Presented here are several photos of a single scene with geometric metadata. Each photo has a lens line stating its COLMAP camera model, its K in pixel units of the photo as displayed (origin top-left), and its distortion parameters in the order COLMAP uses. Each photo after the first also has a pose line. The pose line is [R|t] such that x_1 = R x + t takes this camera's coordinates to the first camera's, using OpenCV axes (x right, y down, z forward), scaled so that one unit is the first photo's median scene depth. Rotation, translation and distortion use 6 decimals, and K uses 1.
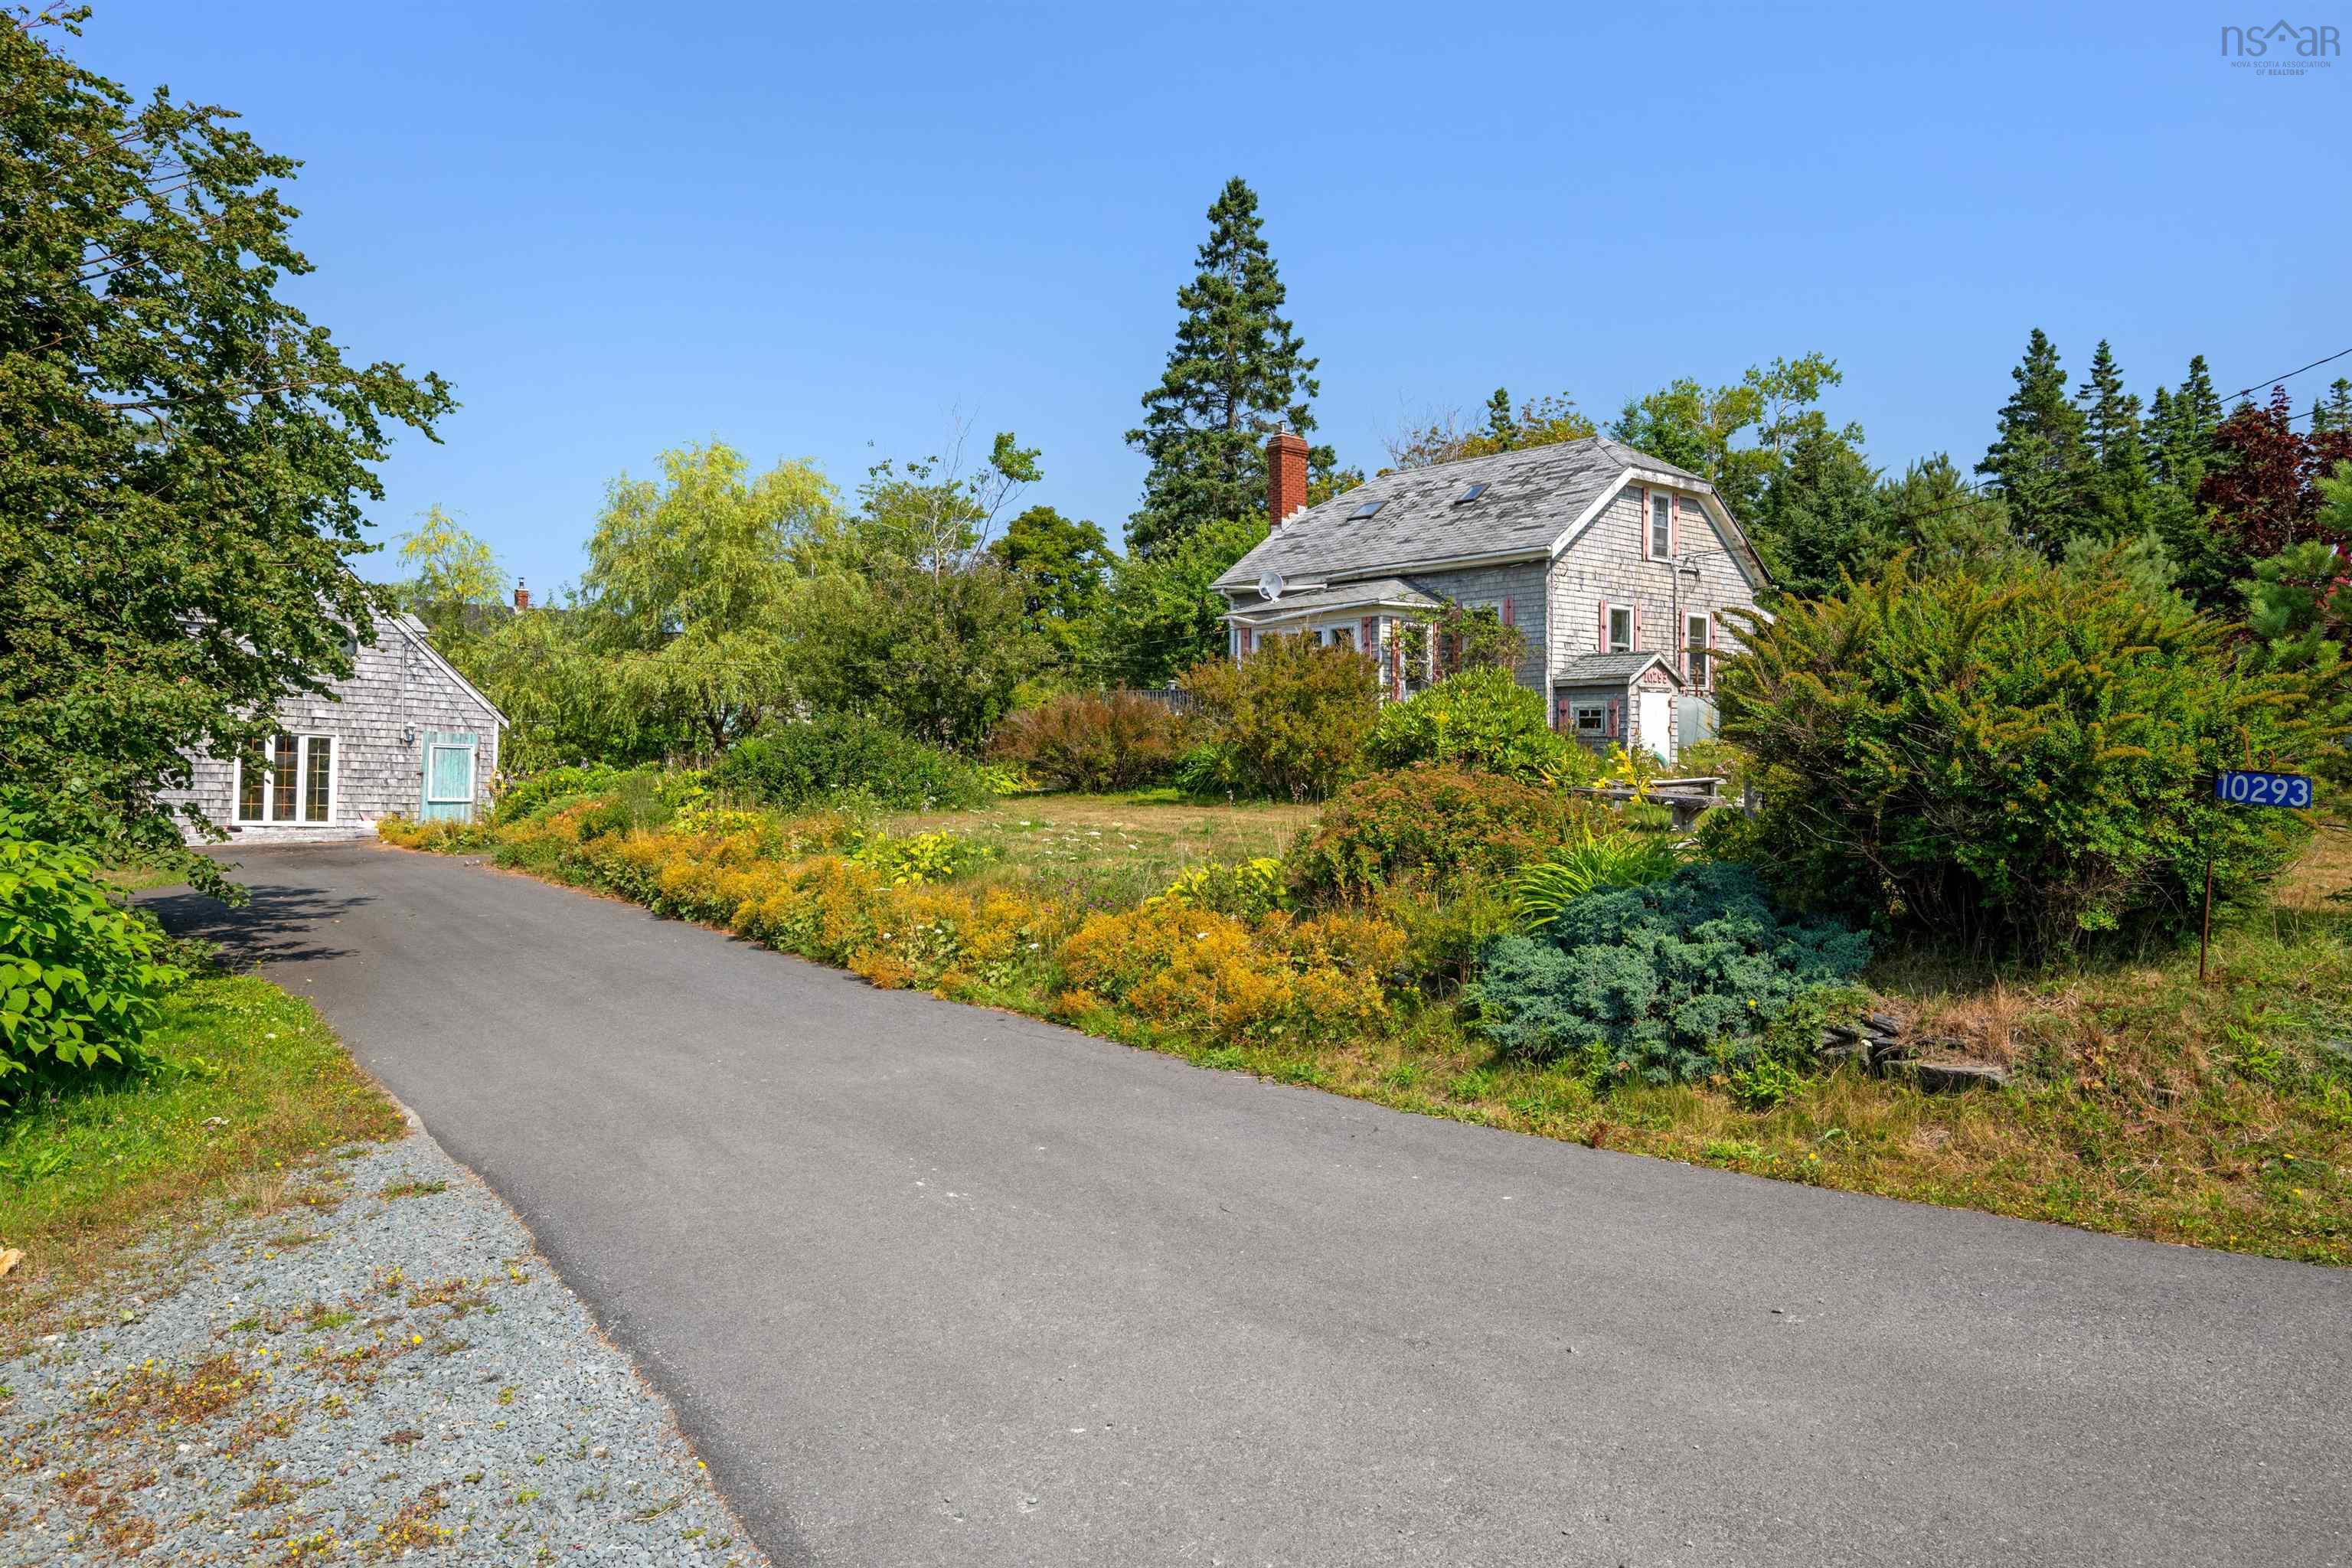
lens RADIAL K [[1501.6, 0, 1180.2], [0, 1501.6, 778.4], [0, 0, 1]] dist [-0.001503, 0.003881]
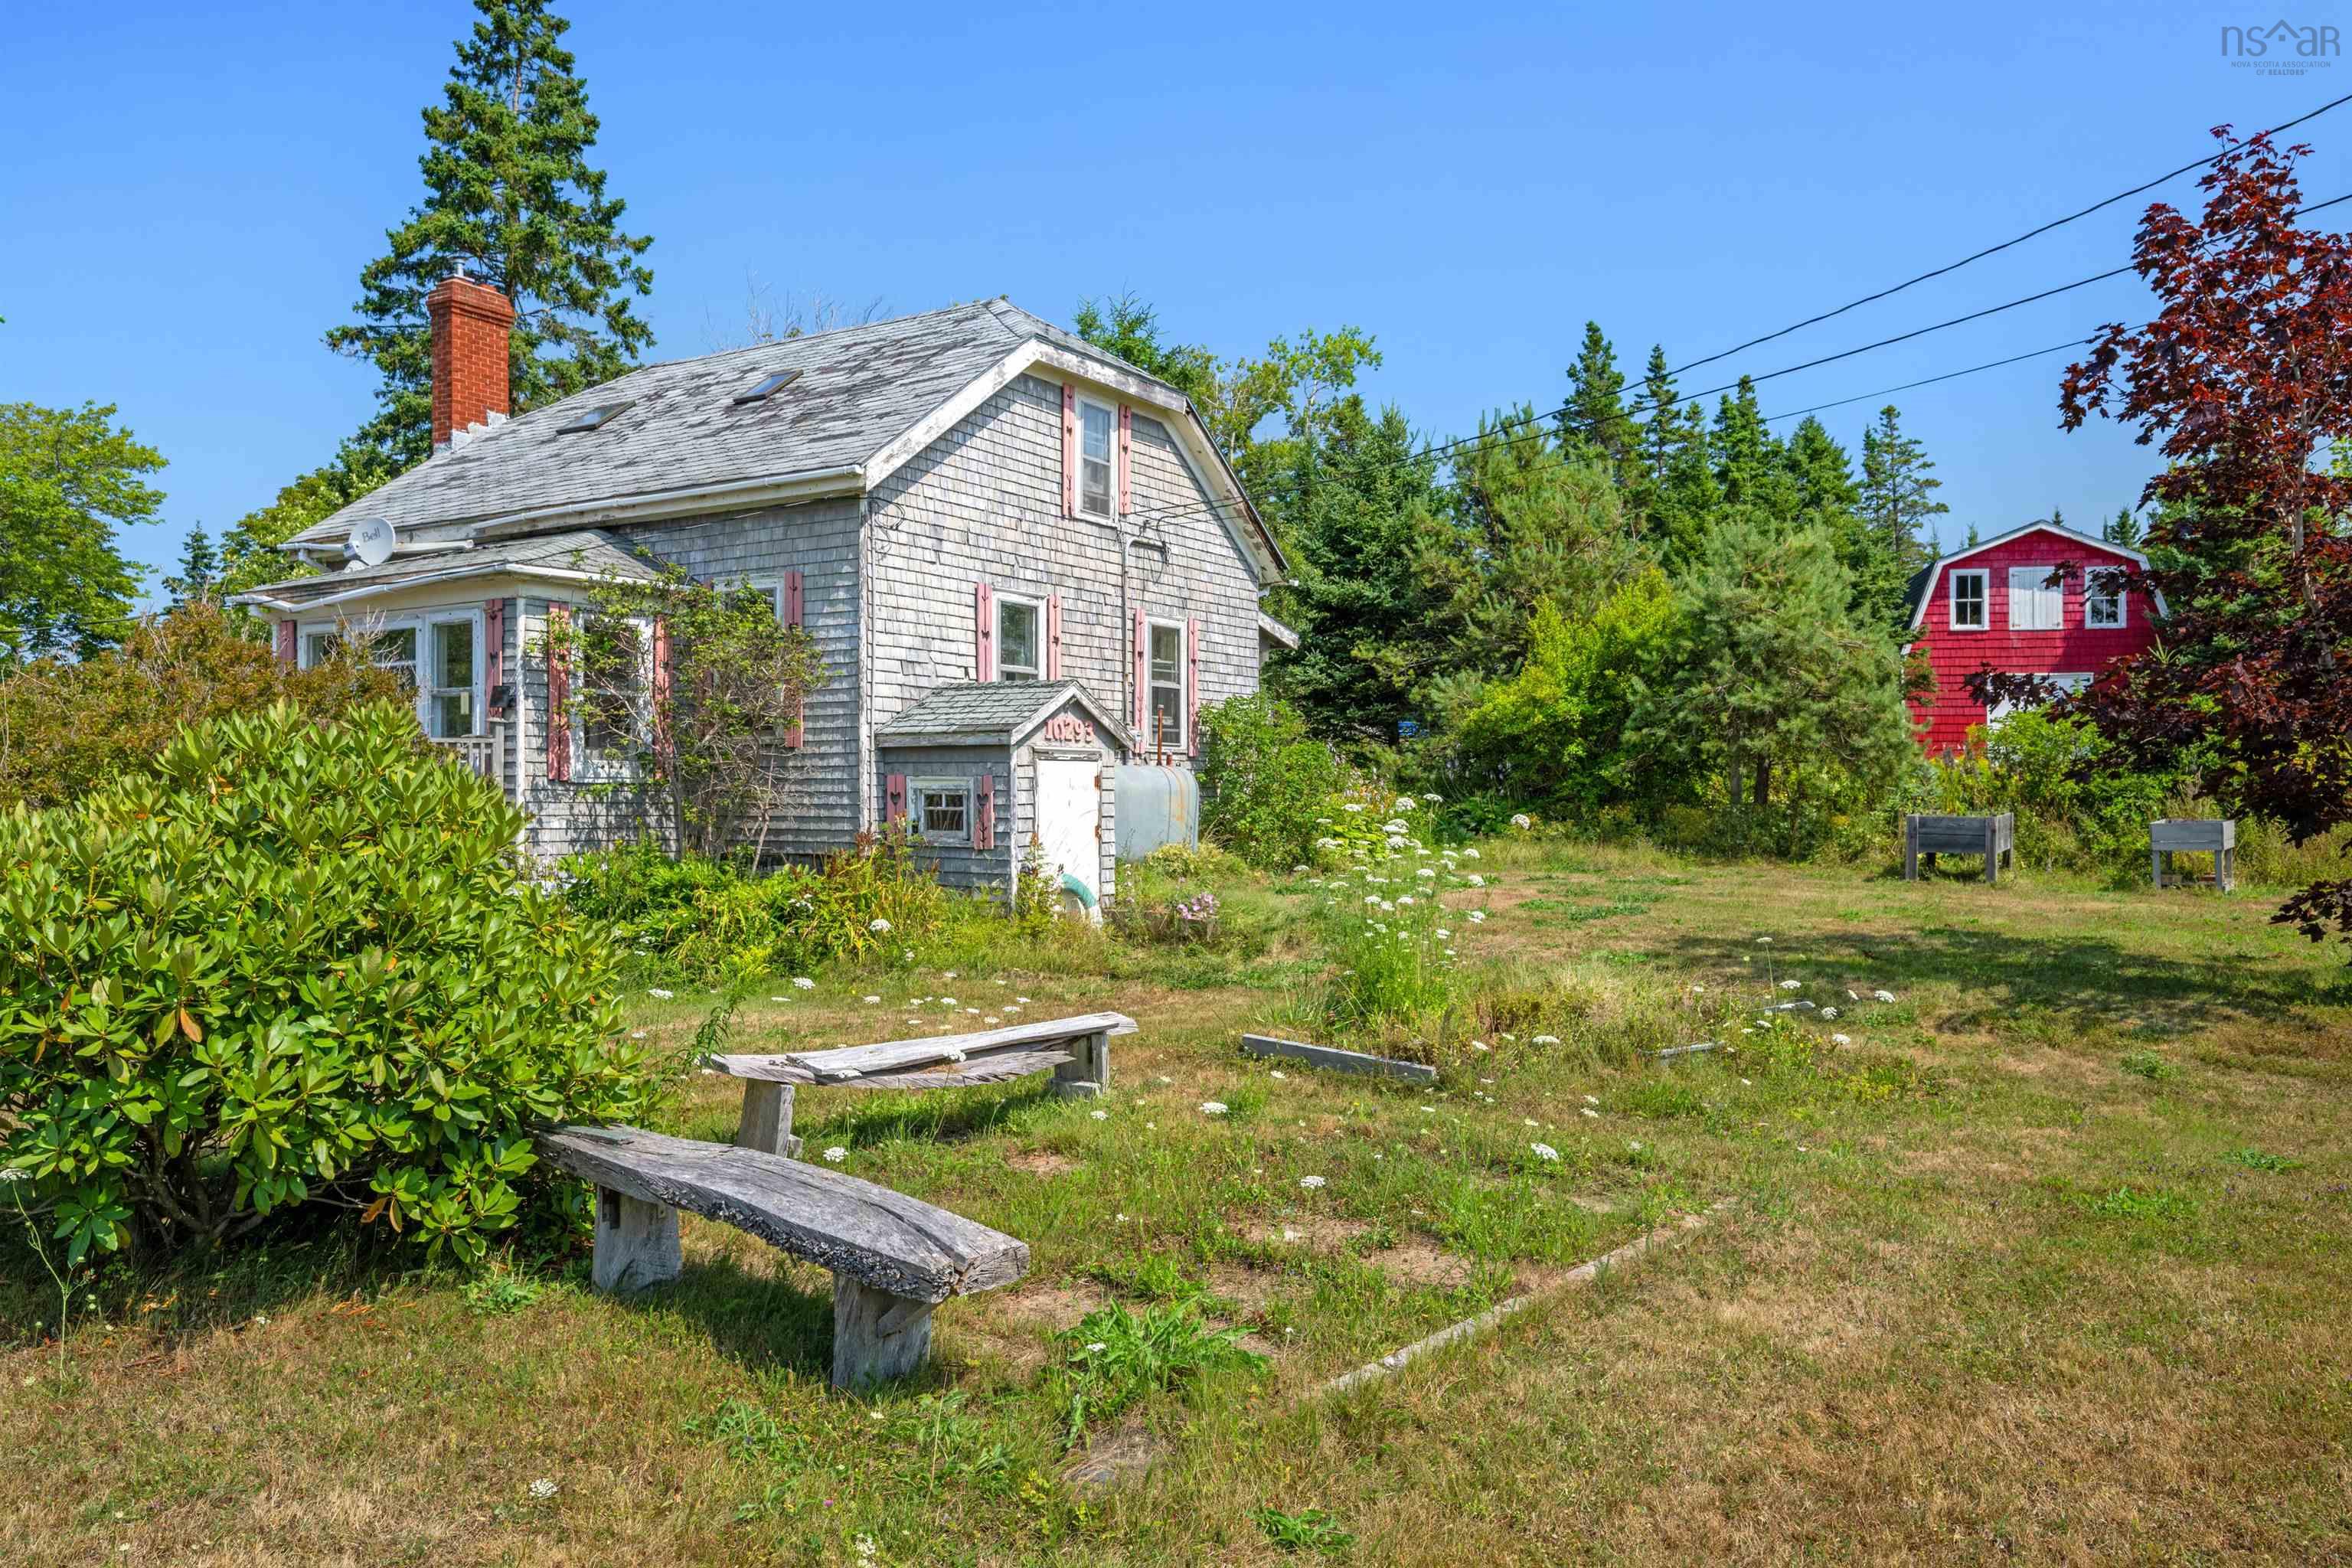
lens RADIAL K [[1673.6, 0, 1176.5], [0, 1673.6, 785.7], [0, 0, 1]] dist [-0.014748, -0.003511]
pose [[0.957146, 0.002315, 0.289597, 0.156046], [0.005507, 0.999642, -0.026191, -0.028122], [-0.289554, 0.026663, 0.956790, 0.370116]]
